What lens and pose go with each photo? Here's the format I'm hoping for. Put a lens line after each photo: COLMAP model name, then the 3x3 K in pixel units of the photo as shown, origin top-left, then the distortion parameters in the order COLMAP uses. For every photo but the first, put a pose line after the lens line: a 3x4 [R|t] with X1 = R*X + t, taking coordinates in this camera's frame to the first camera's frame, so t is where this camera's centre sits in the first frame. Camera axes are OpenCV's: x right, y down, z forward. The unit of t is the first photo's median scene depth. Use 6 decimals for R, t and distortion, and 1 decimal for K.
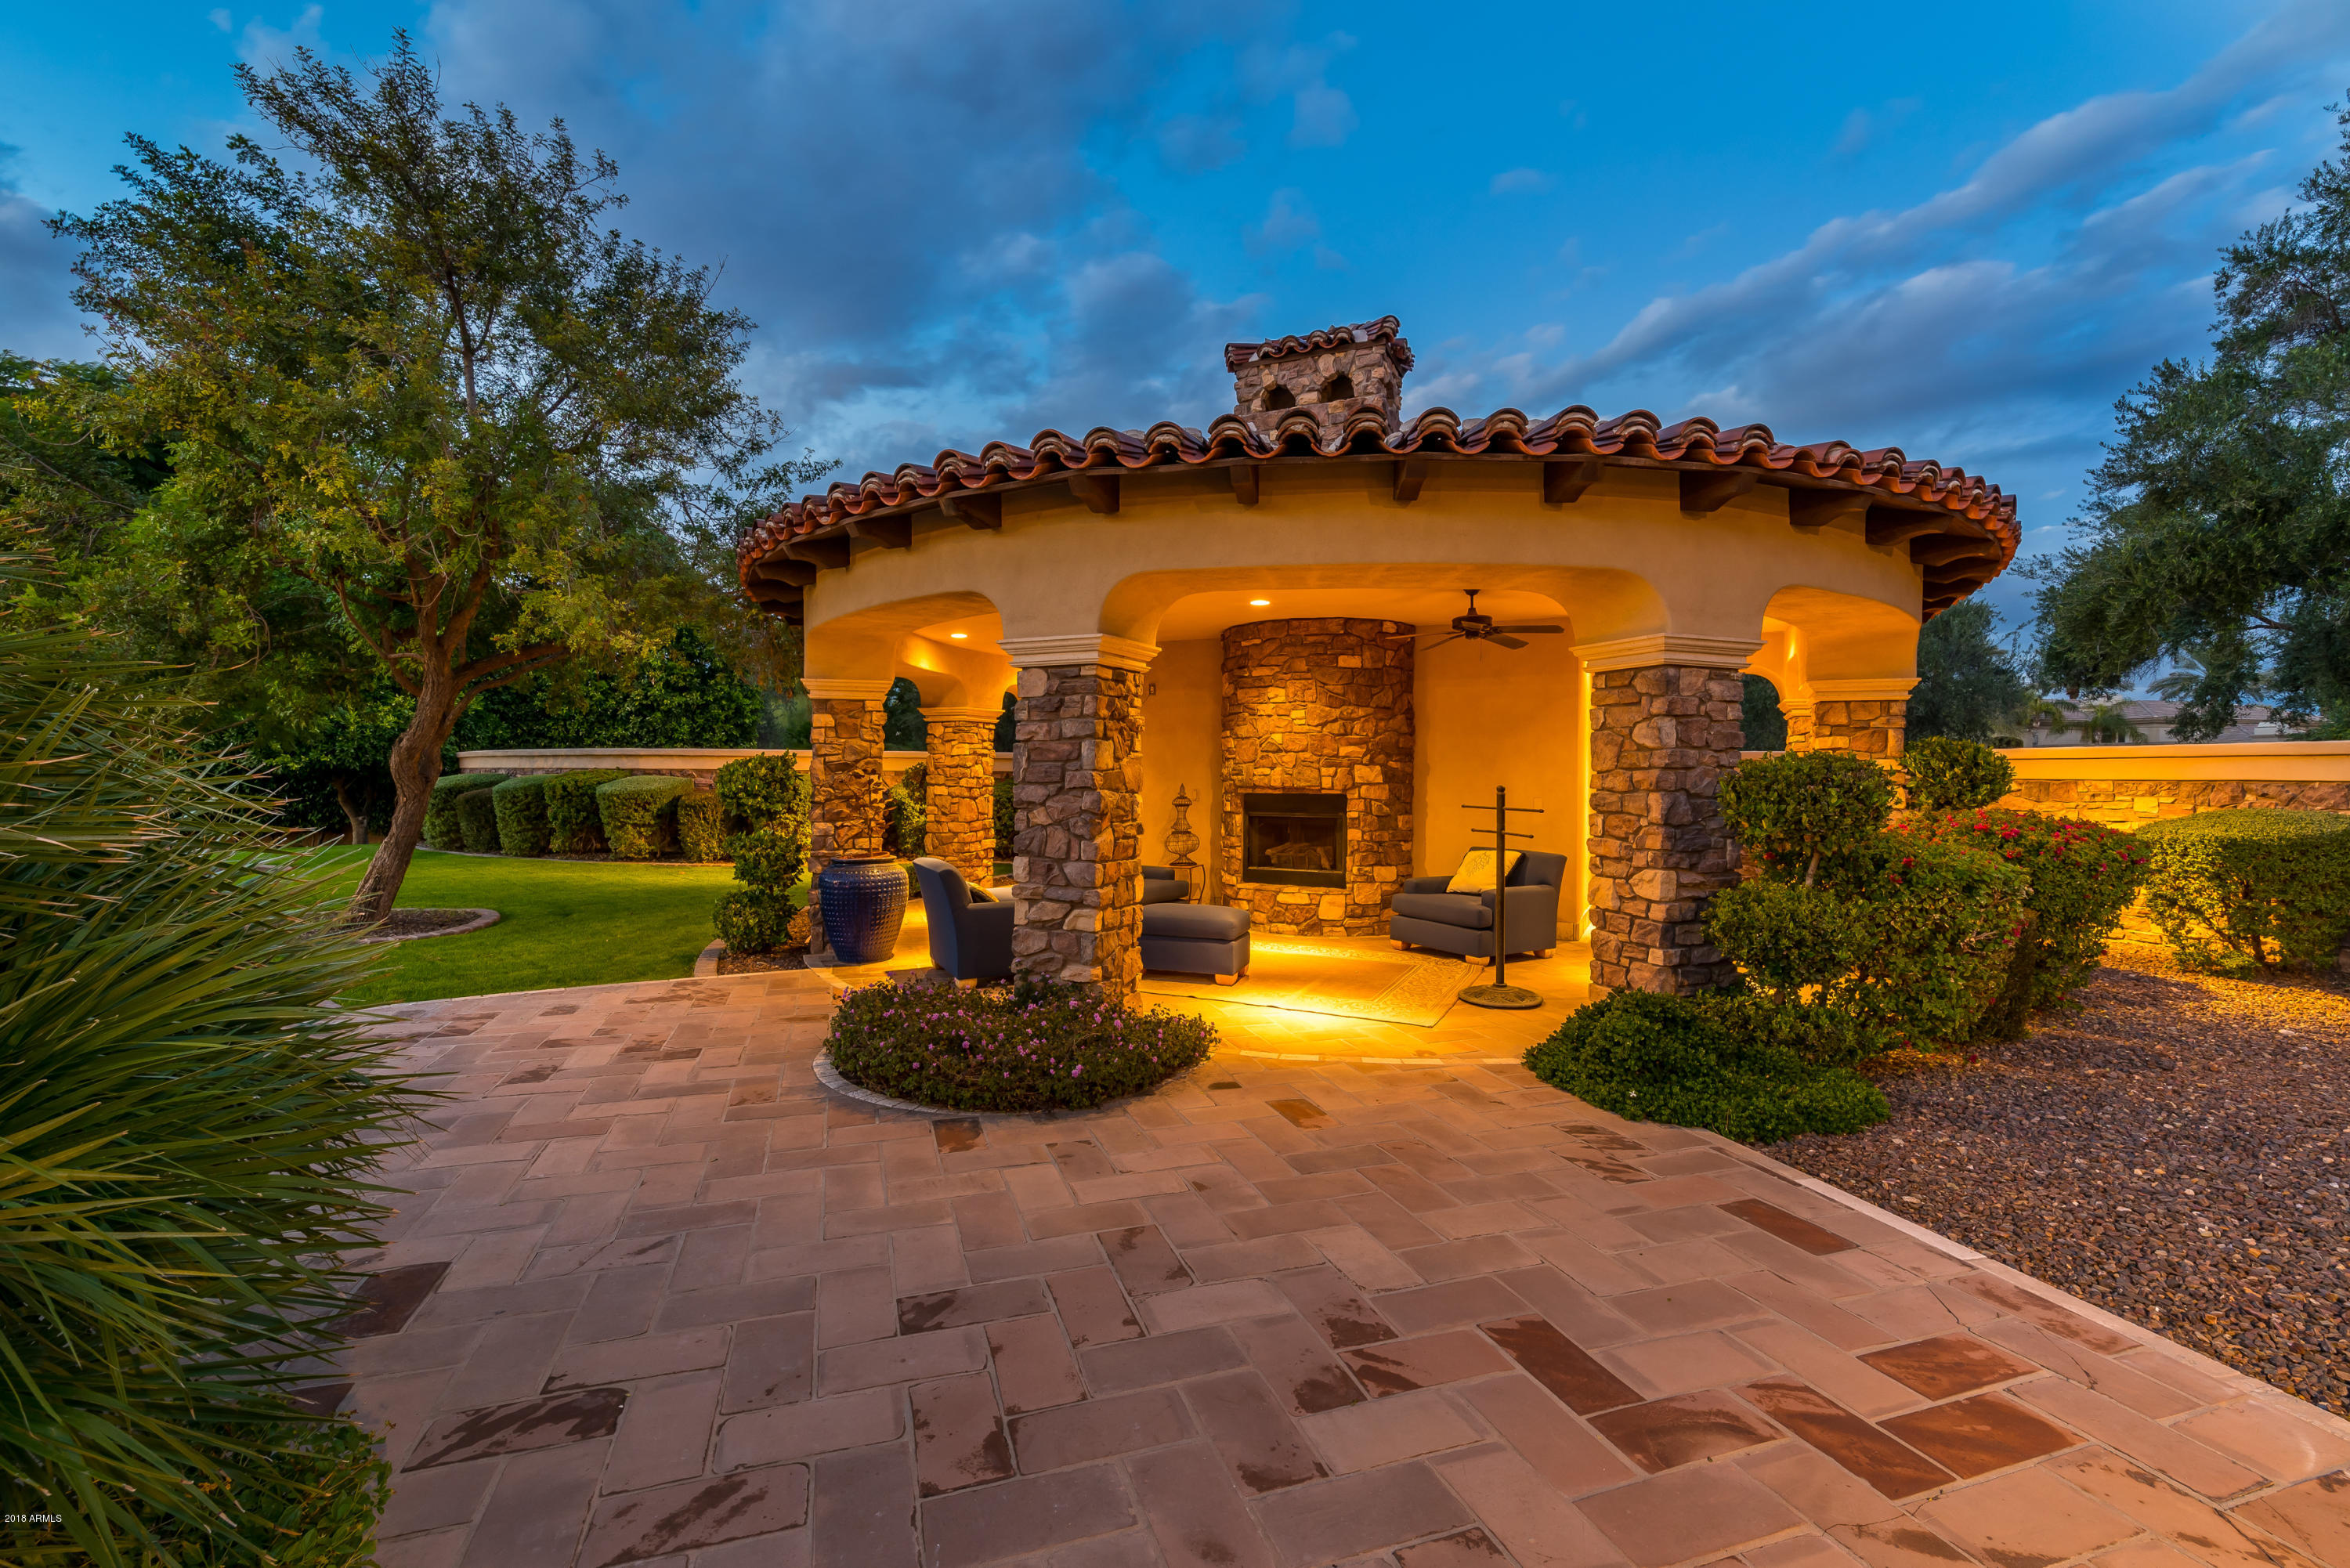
lens RADIAL K [[1010.8, 0, 1175.0], [0, 1010.8, 784.0], [0, 0, 1]] dist [-0.000336, 0.000117]
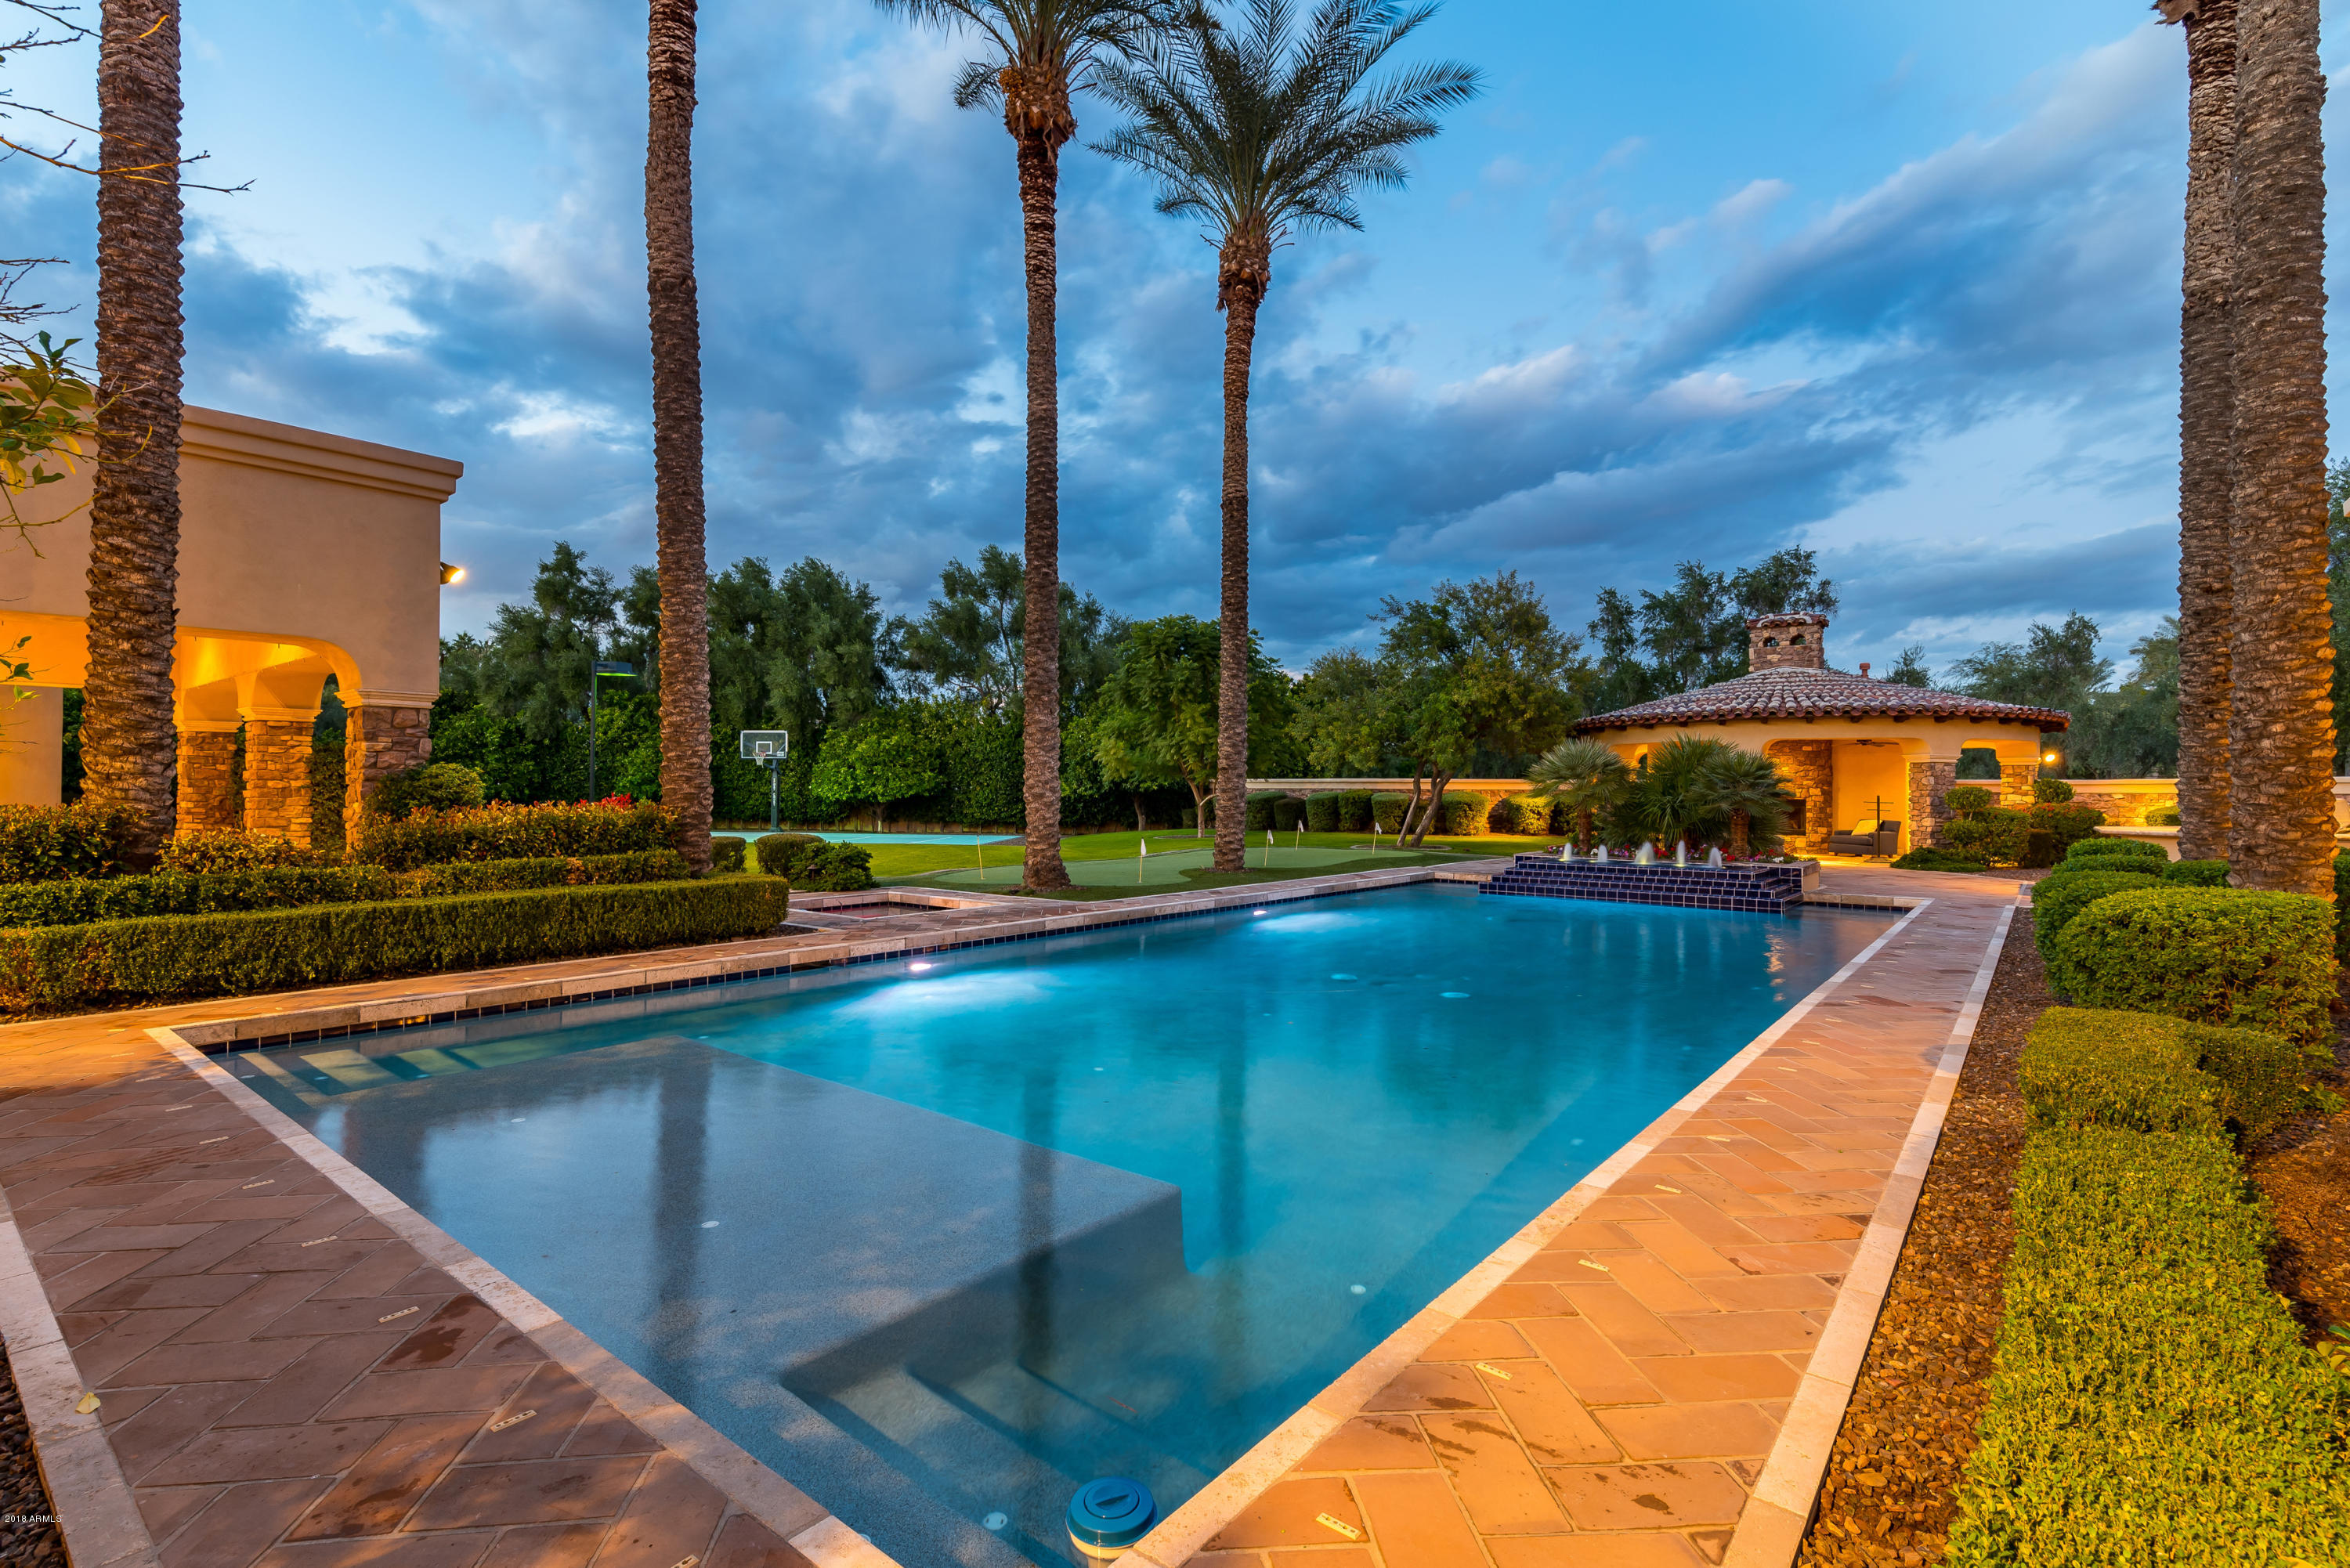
lens RADIAL K [[1080.2, 0, 1175.0], [0, 1080.2, 784.0], [0, 0, 1]] dist [-0.001495, -0.000410]
pose [[0.975833, -0.004021, -0.218482, -0.810435], [0.000760, 0.999887, -0.015008, 0.011161], [0.218518, 0.014479, 0.975726, -2.074237]]
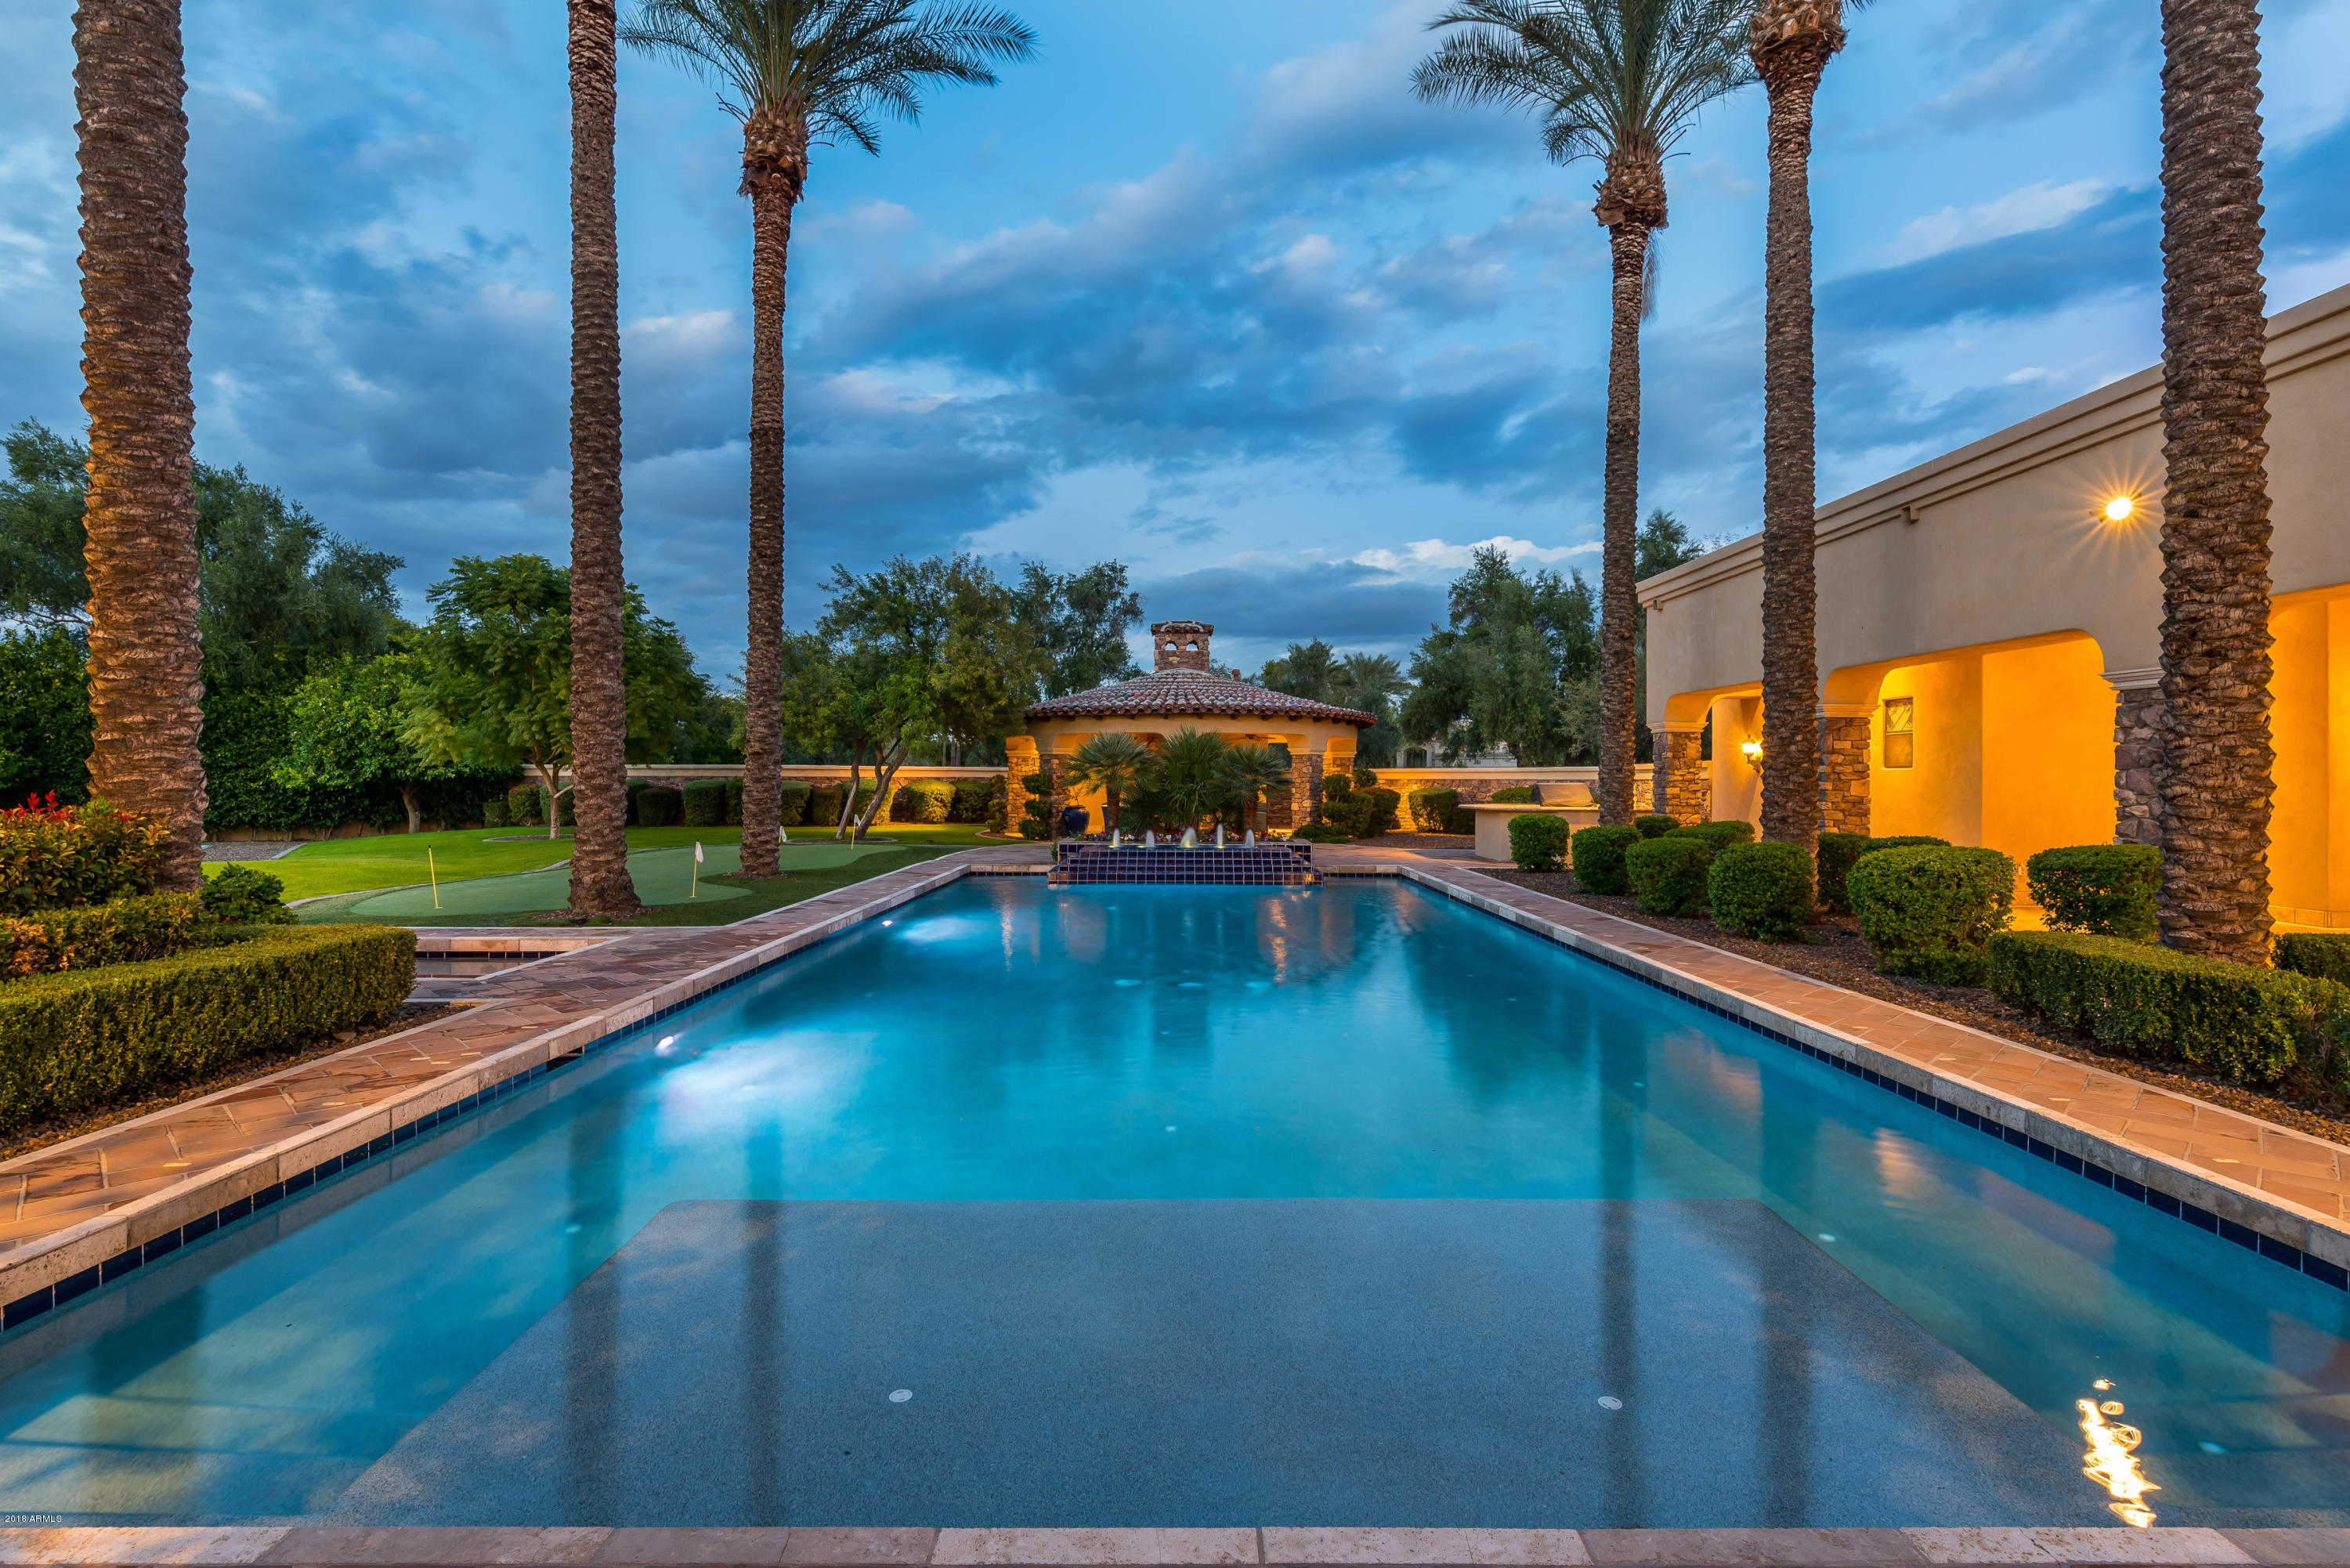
lens RADIAL K [[1113.7, 0, 1175.0], [0, 1113.7, 784.0], [0, 0, 1]] dist [-0.000379, -0.000350]
pose [[0.895468, -0.007159, 0.445068, -1.361743], [0.007766, 0.999970, 0.000461, 0.003659], [-0.445058, 0.003044, 0.895496, -1.914275]]
